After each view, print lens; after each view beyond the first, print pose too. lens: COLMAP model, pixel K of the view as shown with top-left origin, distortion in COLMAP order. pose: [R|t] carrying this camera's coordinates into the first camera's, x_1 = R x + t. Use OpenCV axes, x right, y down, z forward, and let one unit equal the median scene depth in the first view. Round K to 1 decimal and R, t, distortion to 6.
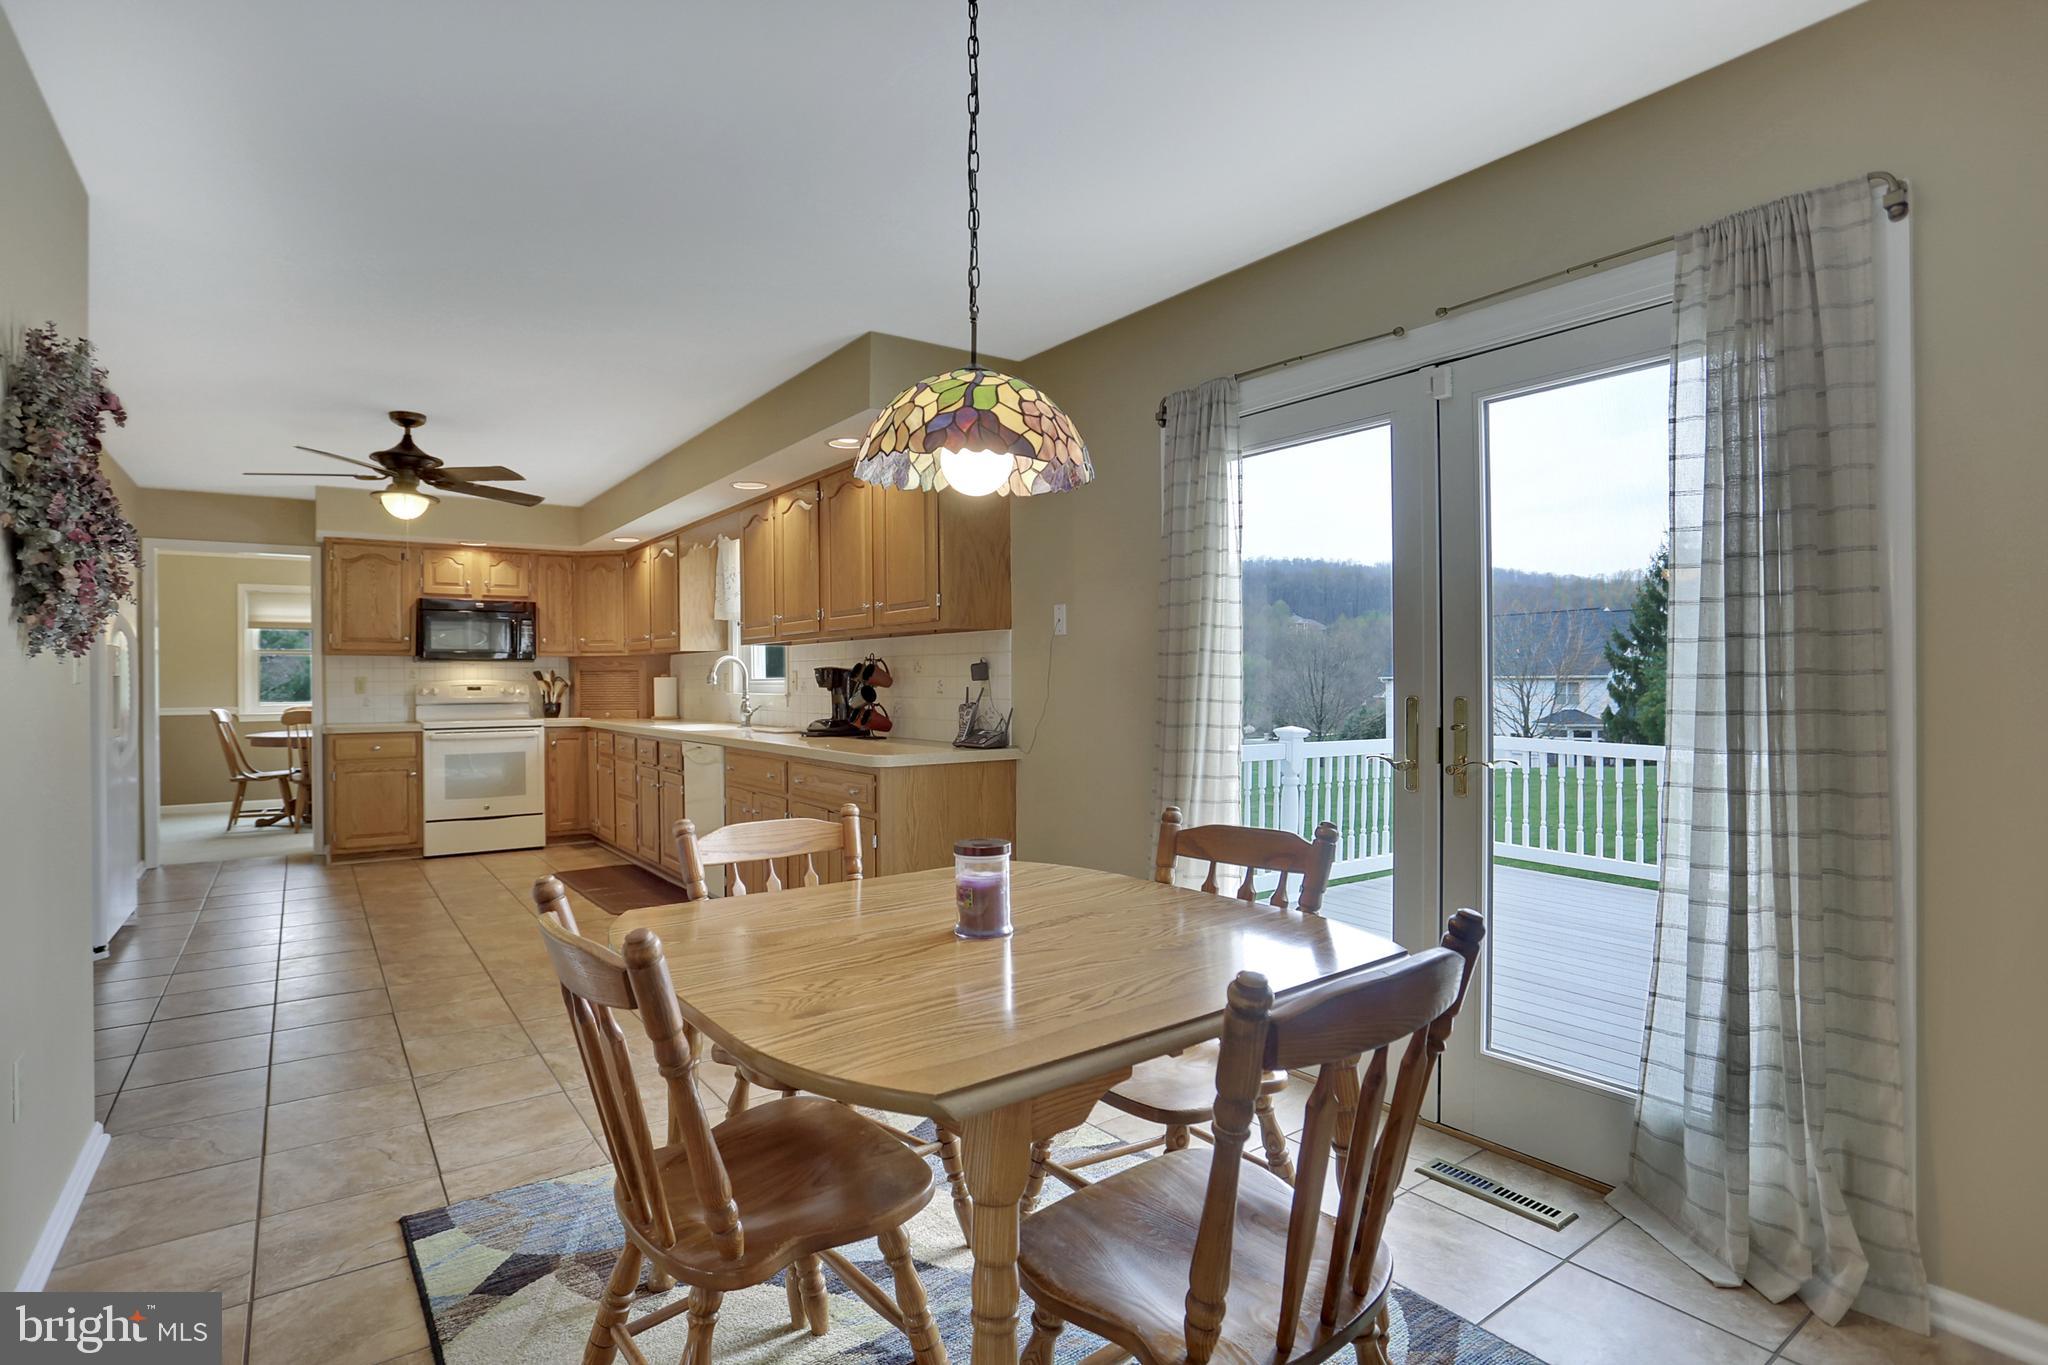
lens RADIAL K [[1033.7, 0, 1014.9], [0, 1033.7, 679.9], [0, 0, 1]] dist [-0.041998, 0.004660]
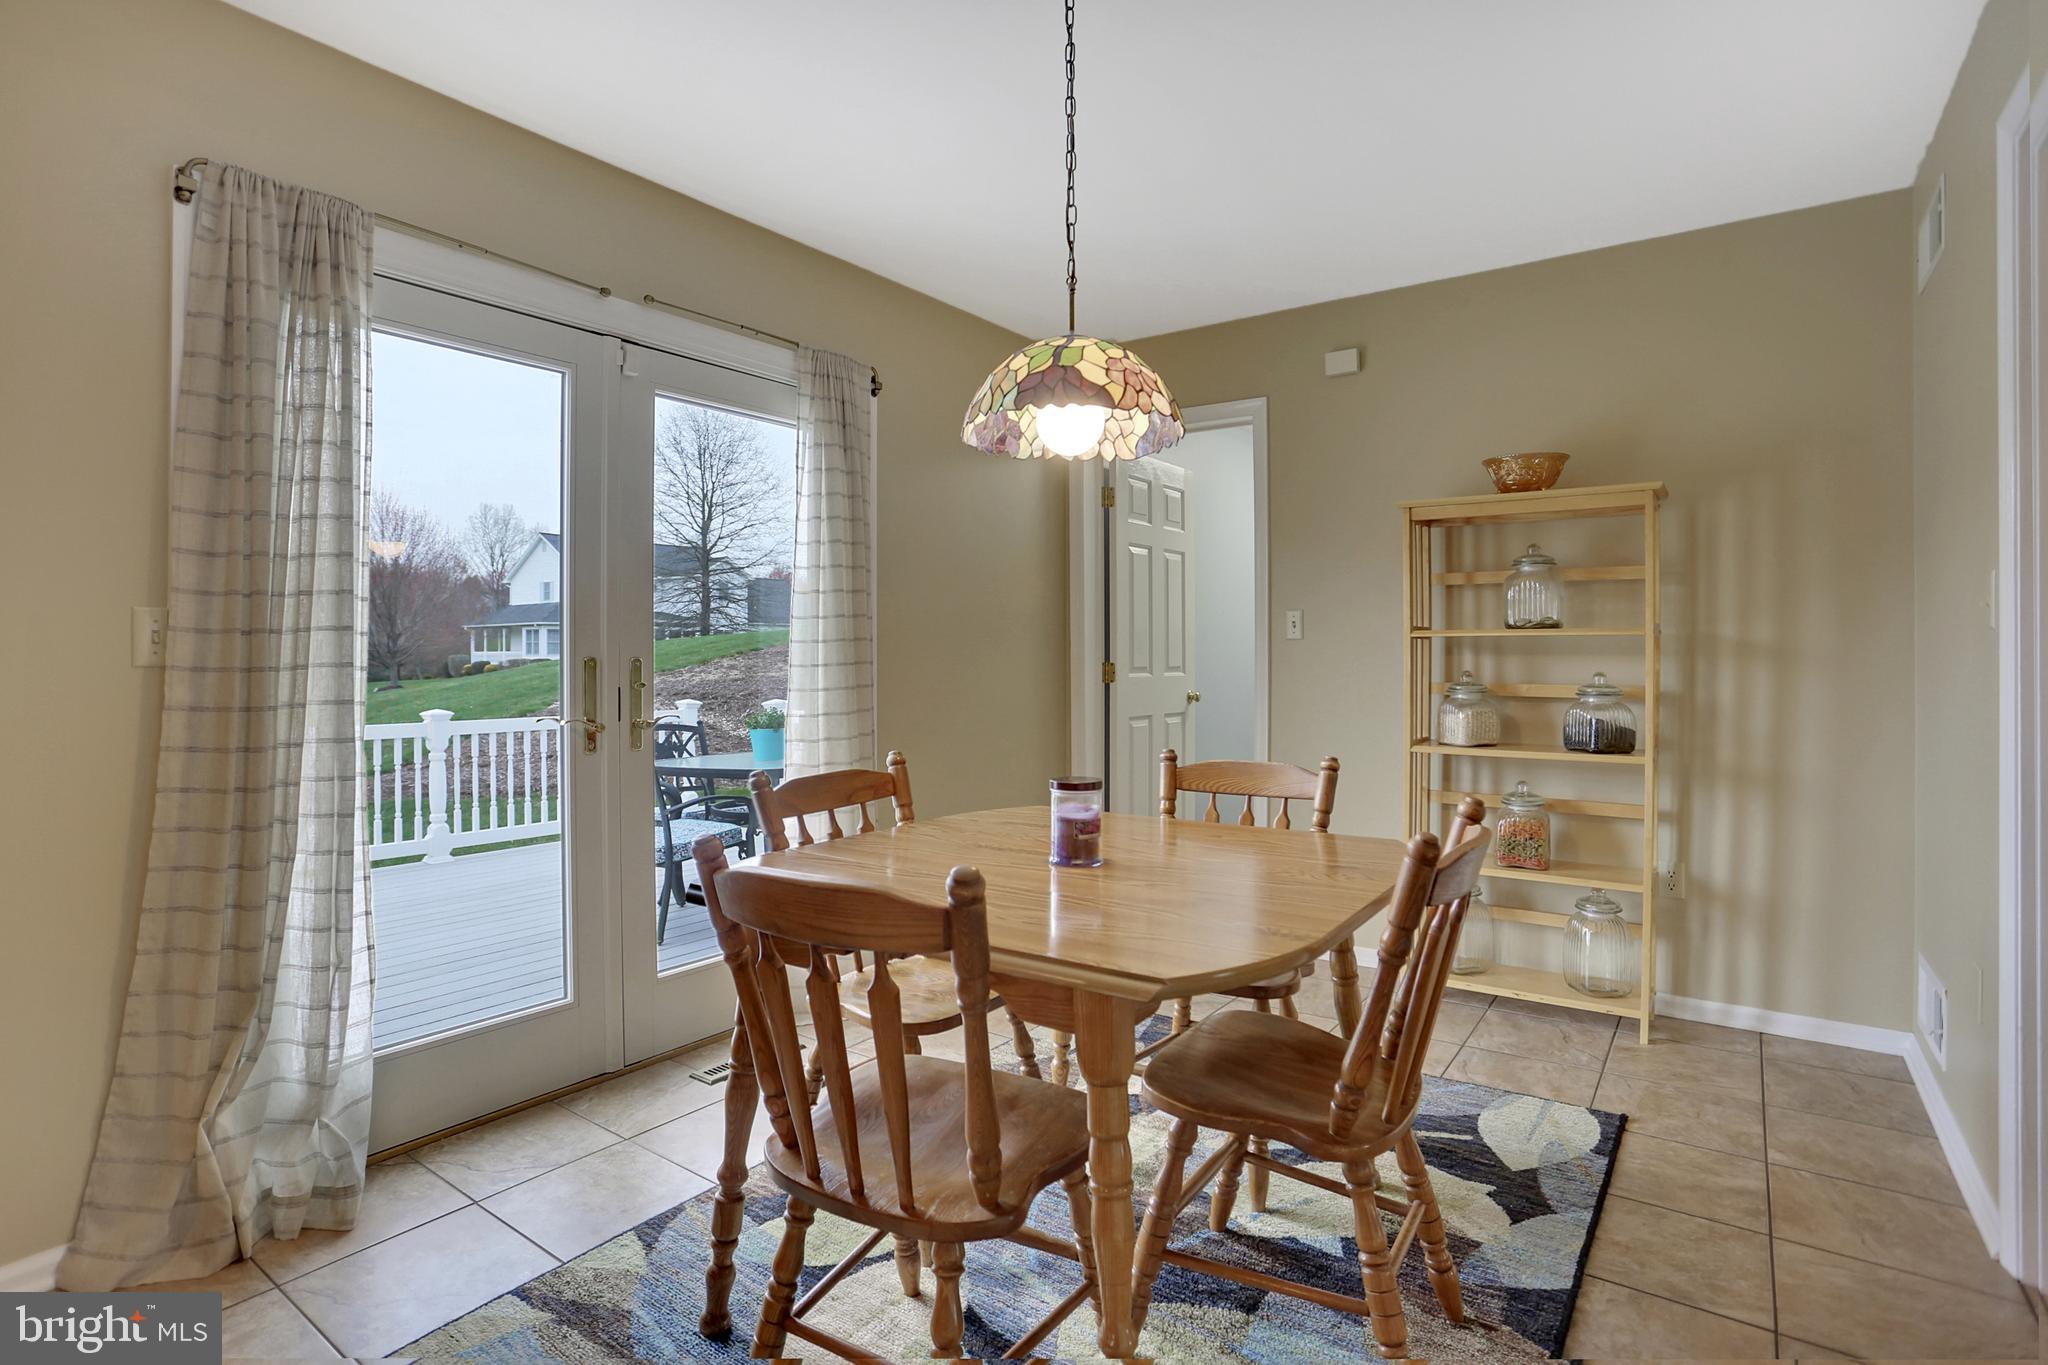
lens RADIAL K [[1033.7, 0, 1021.6], [0, 1033.7, 661.8], [0, 0, 1]] dist [-0.041998, 0.004660]
pose [[-0.333720, 0.006723, 0.942648, -0.260817], [0.009373, 0.999949, -0.003814, 0.010284], [-0.942626, 0.007562, -0.333766, 0.357889]]
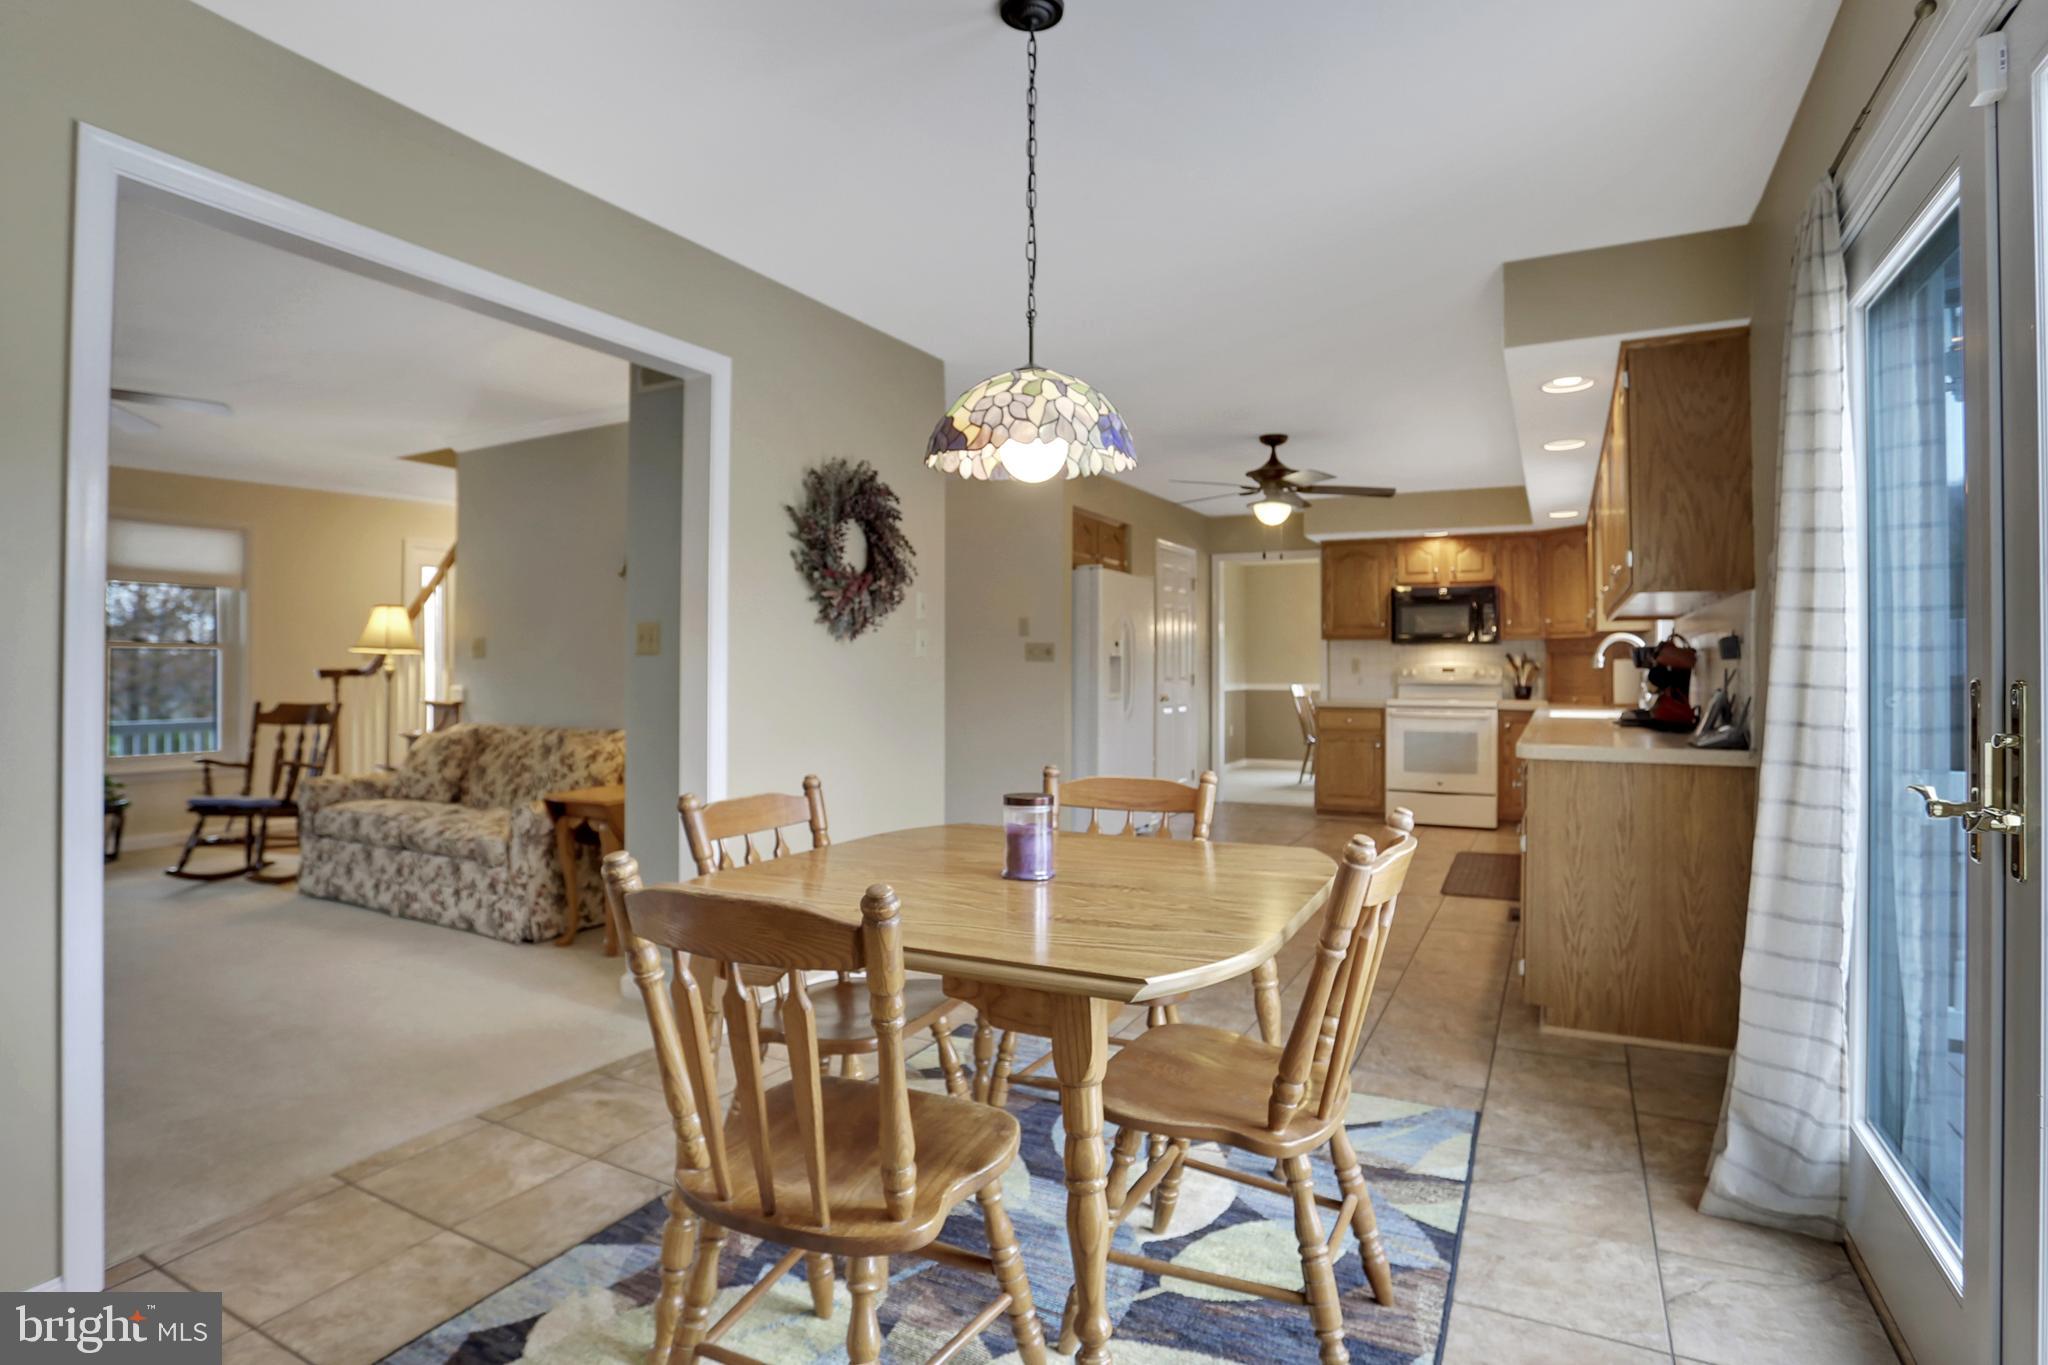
lens RADIAL K [[1033.7, 0, 985.4], [0, 1033.7, 647.5], [0, 0, 1]] dist [-0.041998, 0.004660]
pose [[0.438881, -0.007843, -0.898511, 0.229708], [-0.010494, 0.999849, -0.013854, 0.004943], [0.898484, 0.015509, 0.438732, 0.115190]]
